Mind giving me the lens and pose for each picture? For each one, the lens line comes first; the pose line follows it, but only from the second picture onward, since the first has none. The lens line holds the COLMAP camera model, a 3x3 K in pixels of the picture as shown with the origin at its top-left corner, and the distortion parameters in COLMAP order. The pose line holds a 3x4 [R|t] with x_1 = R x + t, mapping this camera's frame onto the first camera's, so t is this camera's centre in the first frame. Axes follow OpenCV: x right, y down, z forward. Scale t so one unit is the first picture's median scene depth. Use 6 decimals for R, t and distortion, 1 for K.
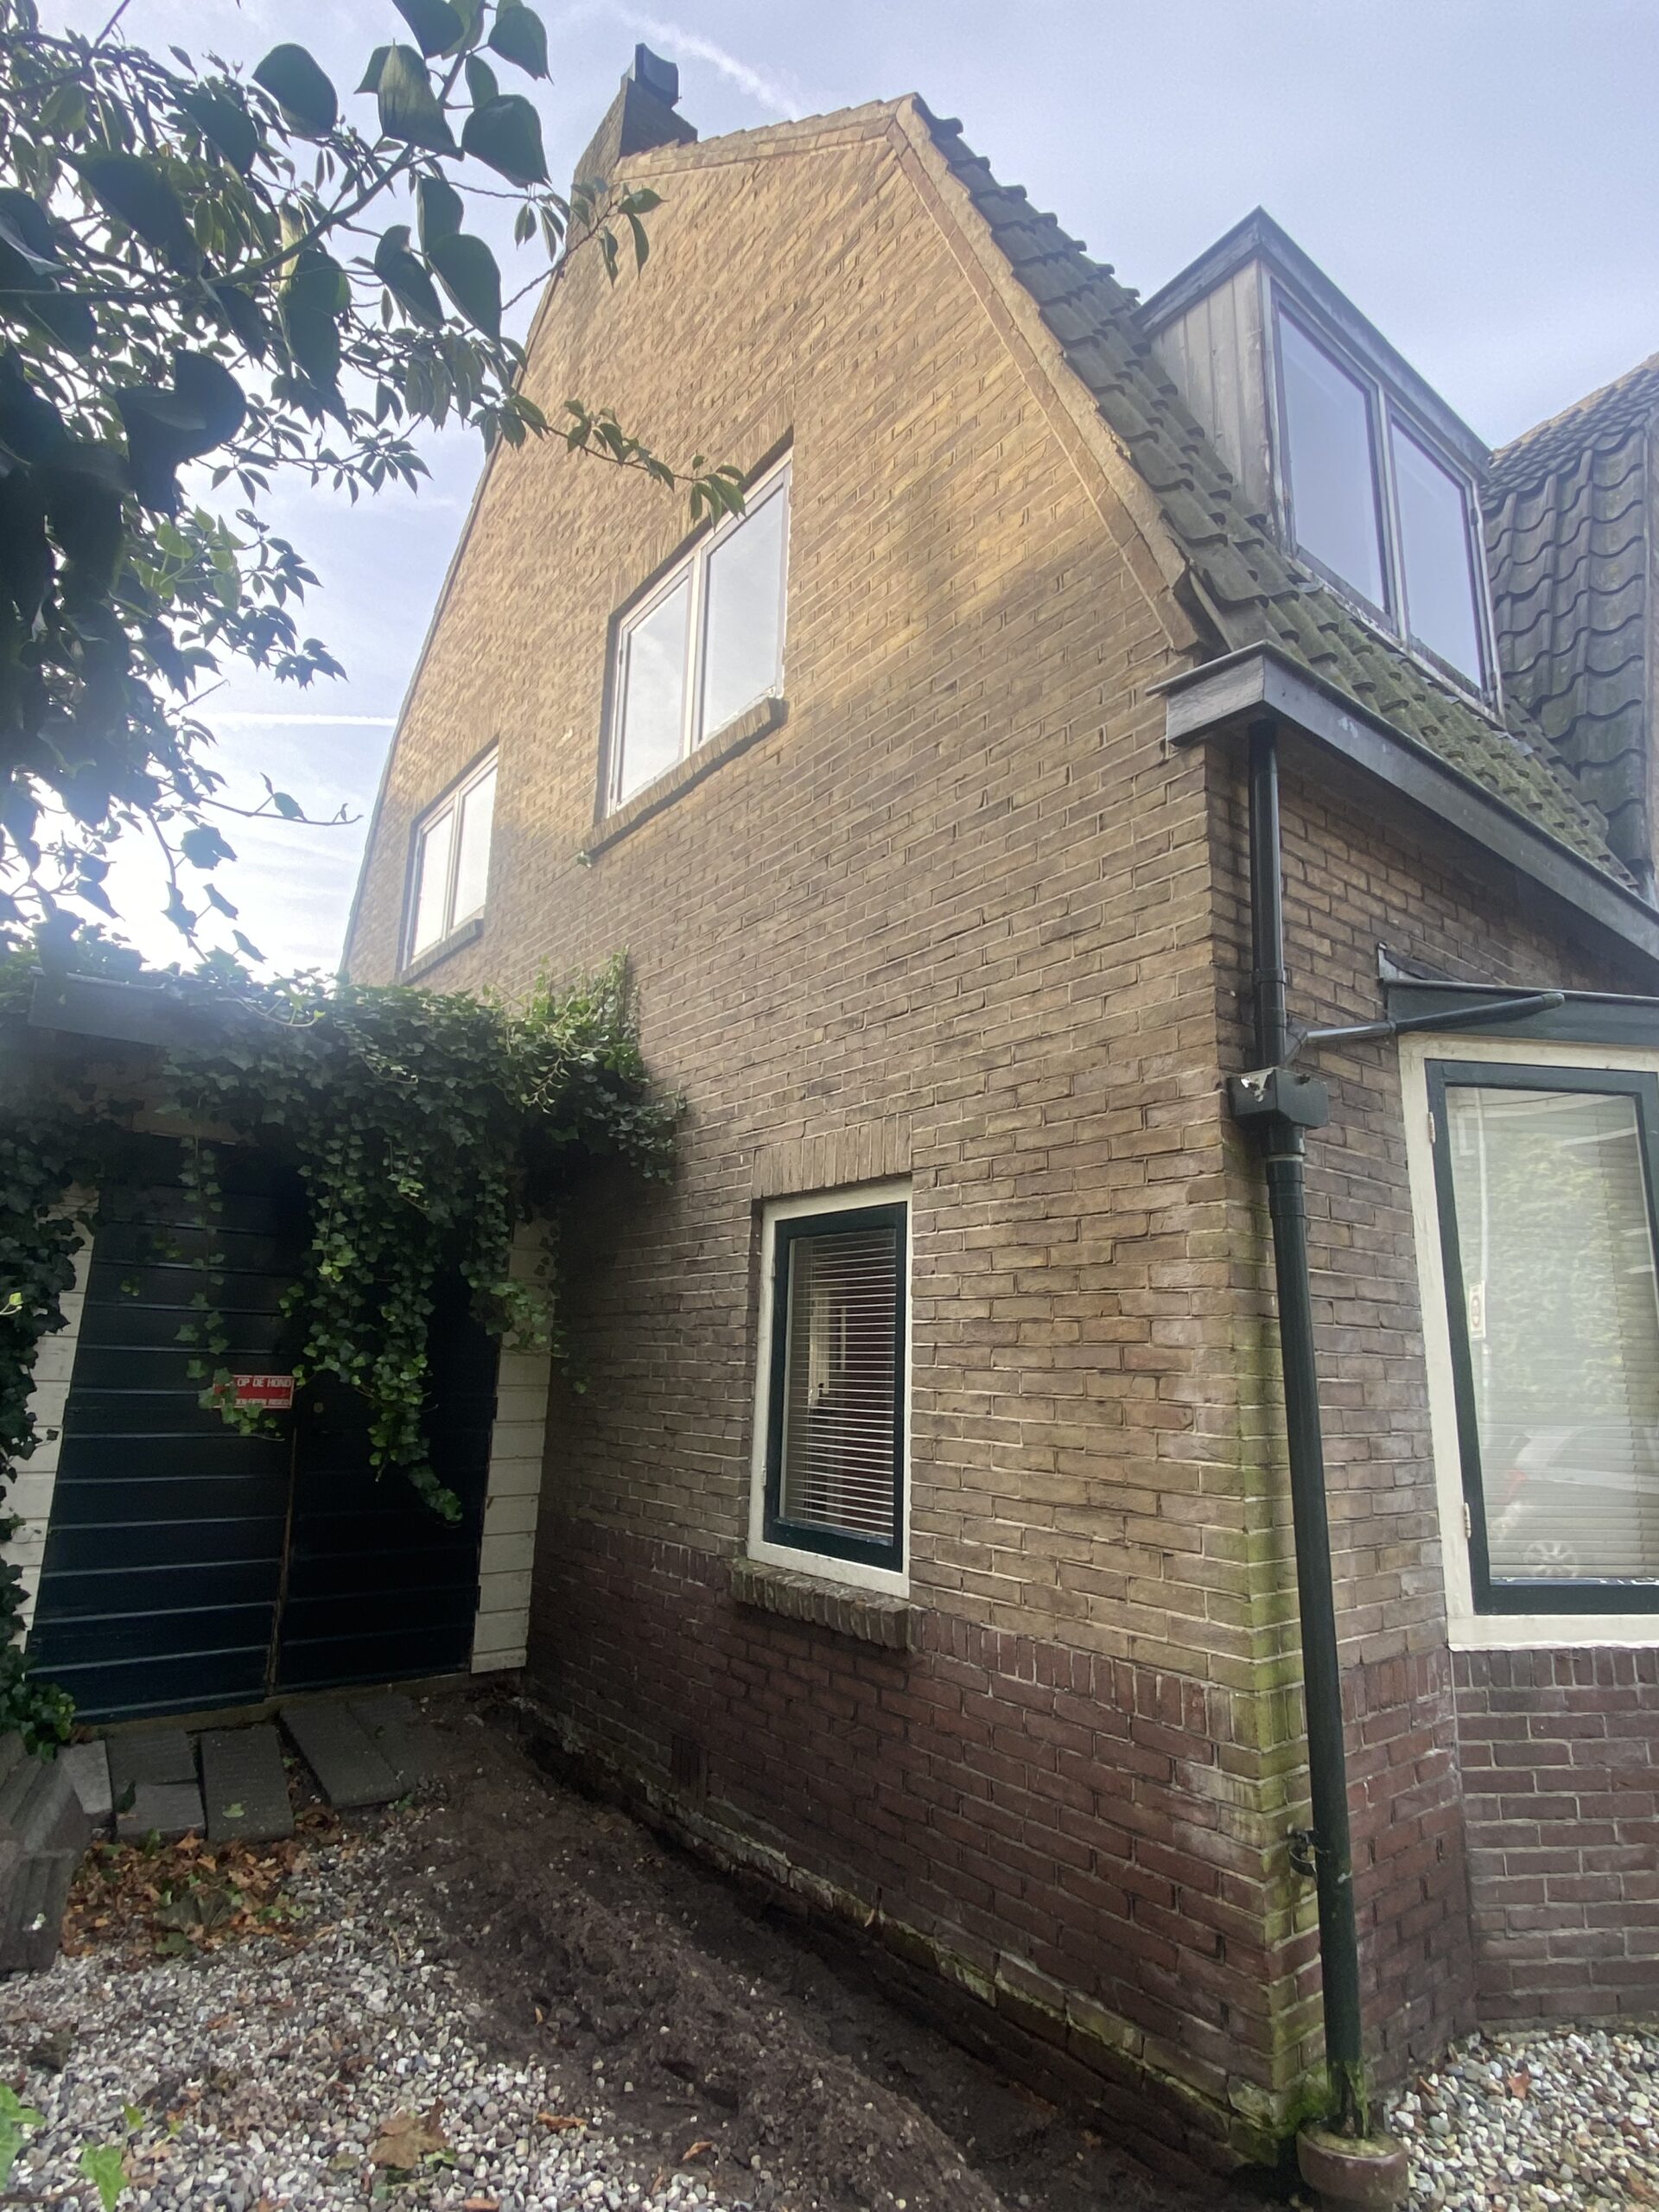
lens RADIAL K [[1165.8, 0, 837.7], [0, 1165.8, 1105.1], [0, 0, 1]] dist [0.090414, -0.093225]
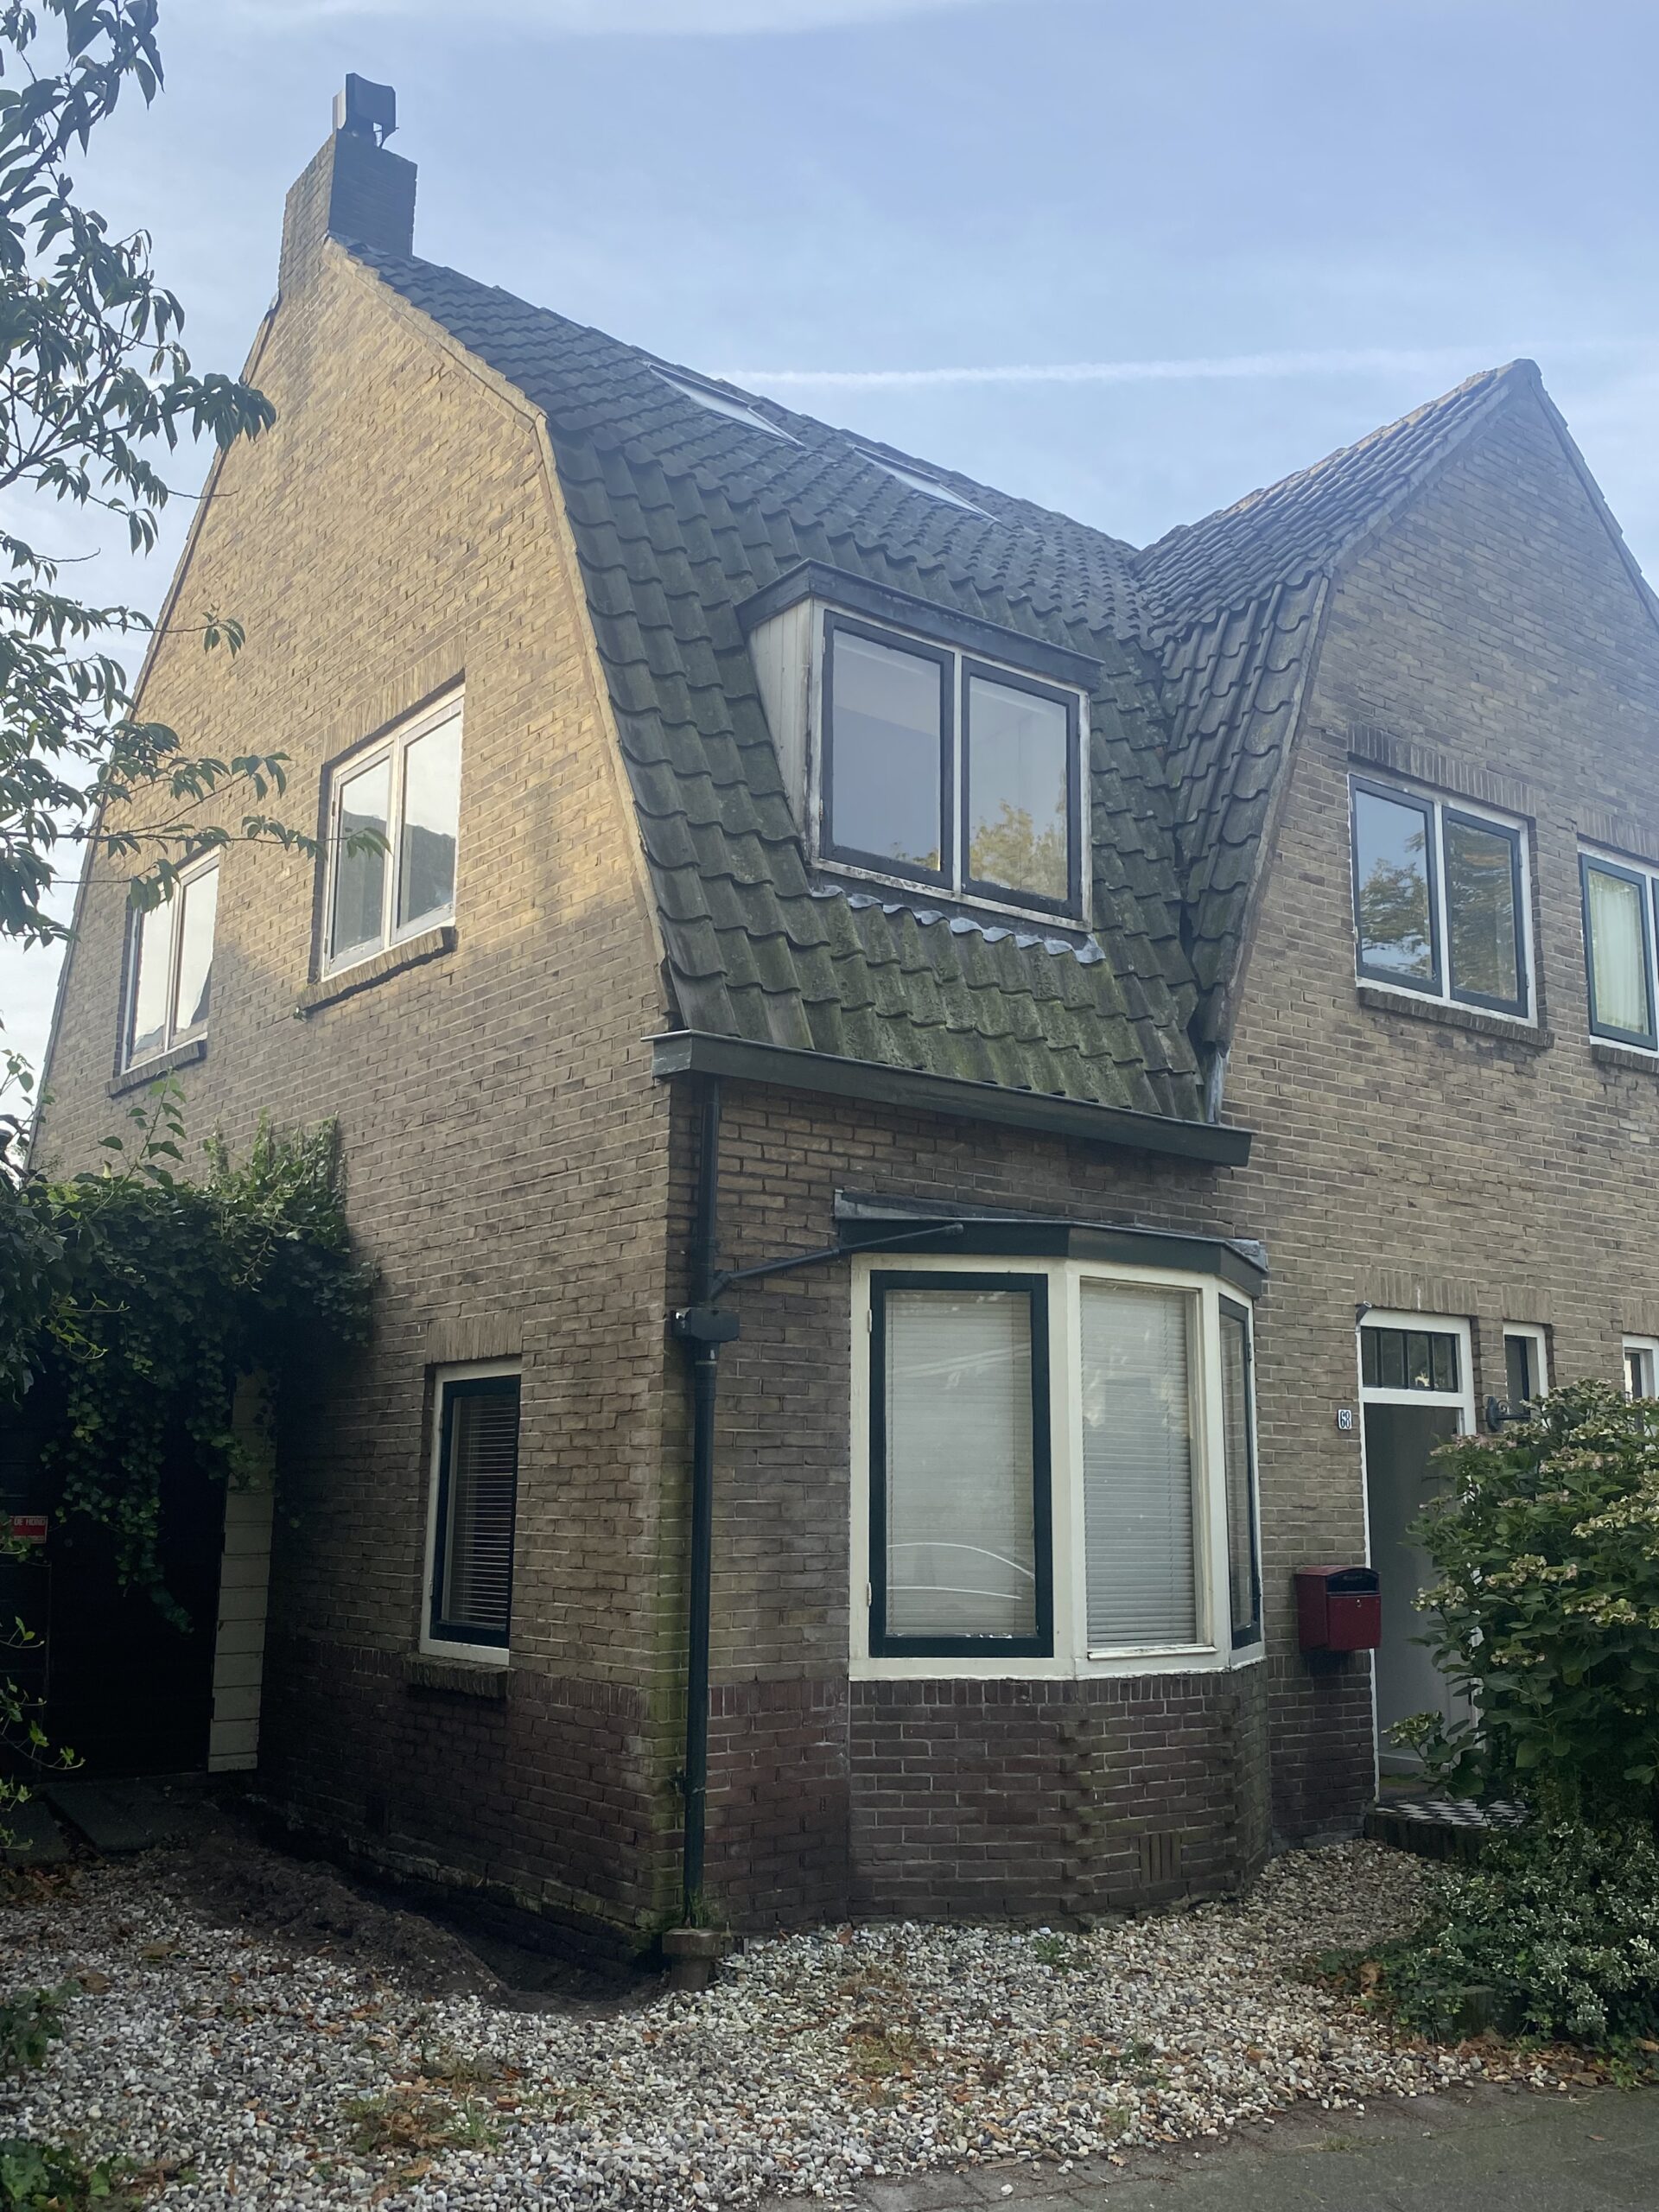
lens RADIAL K [[2012.4, 0, 832.2], [0, 2012.4, 1092.7], [0, 0, 1]] dist [0.201397, -0.514776]
pose [[0.999709, -0.020054, -0.013372, 0.422853], [0.020415, 0.999414, 0.027493, -0.275943], [0.012813, -0.027758, 0.999533, -1.209460]]
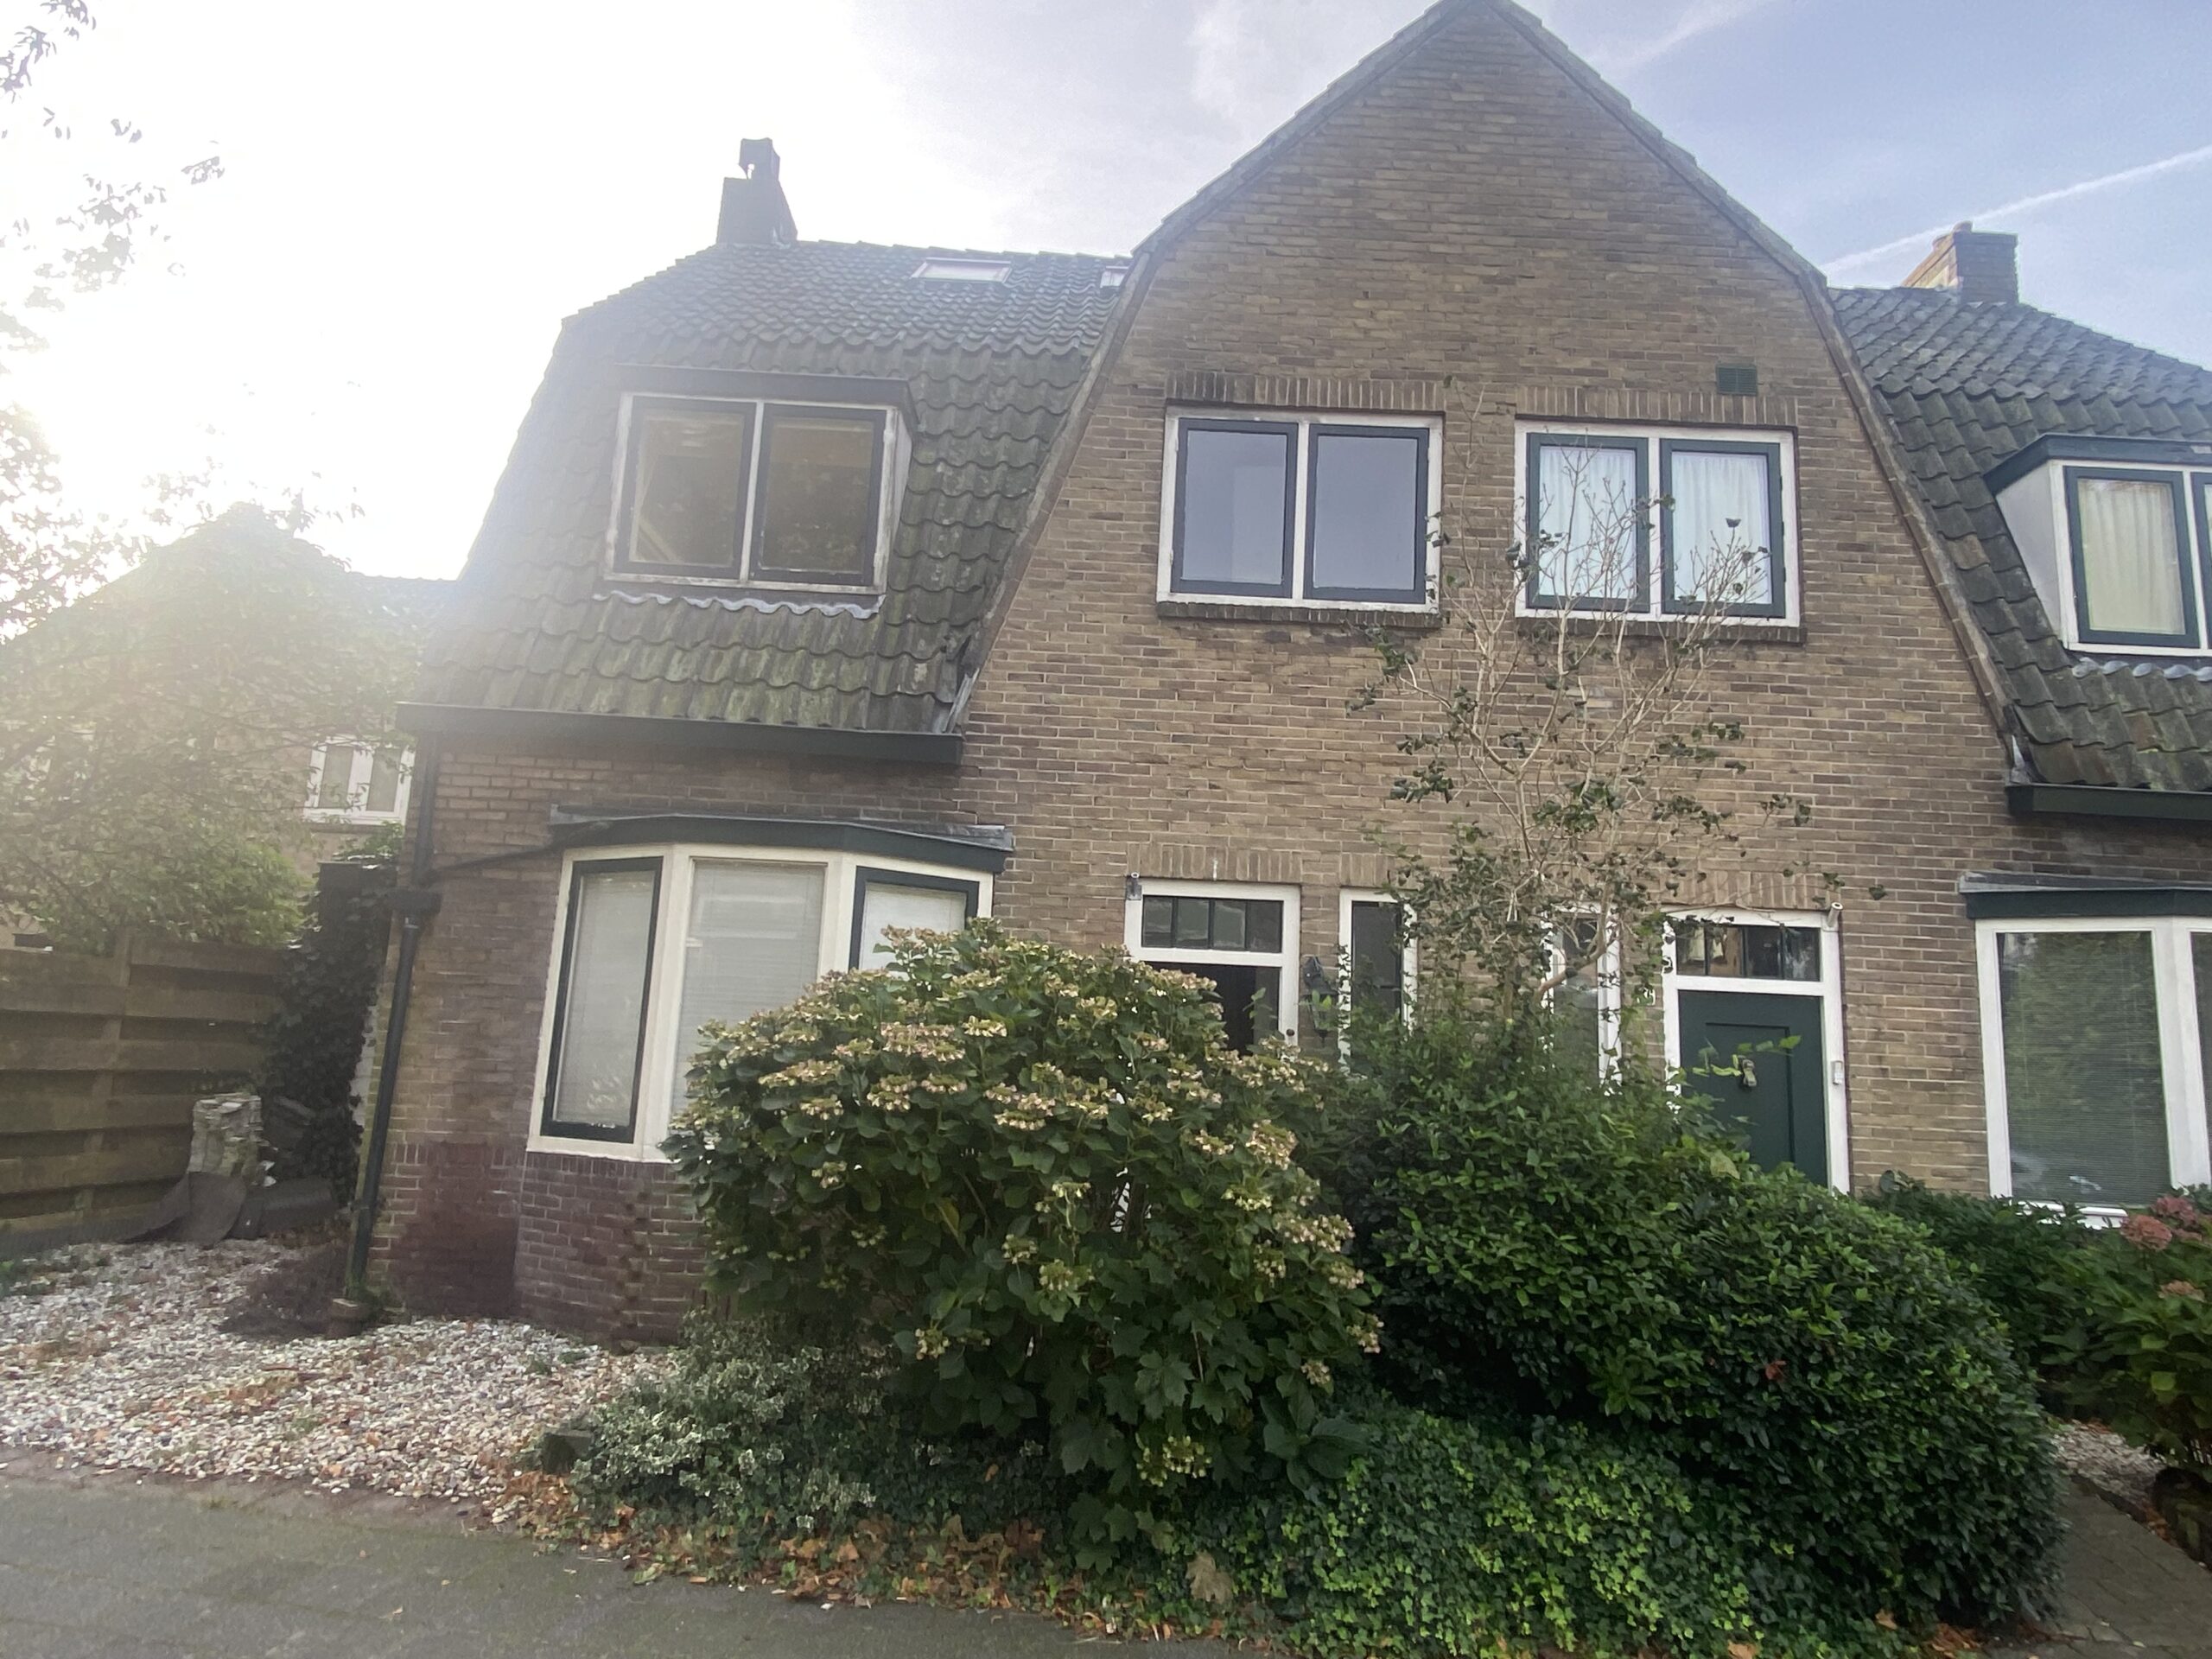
lens RADIAL K [[1307.4, 0, 1106.0], [0, 1307.4, 829.5], [0, 0, 1]] dist [0.134869, -0.189952]
pose [[0.780814, -0.093447, -0.617736, 2.201595], [0.109984, 0.993869, -0.011327, 0.026340], [0.615007, -0.059097, 0.786304, -0.151677]]
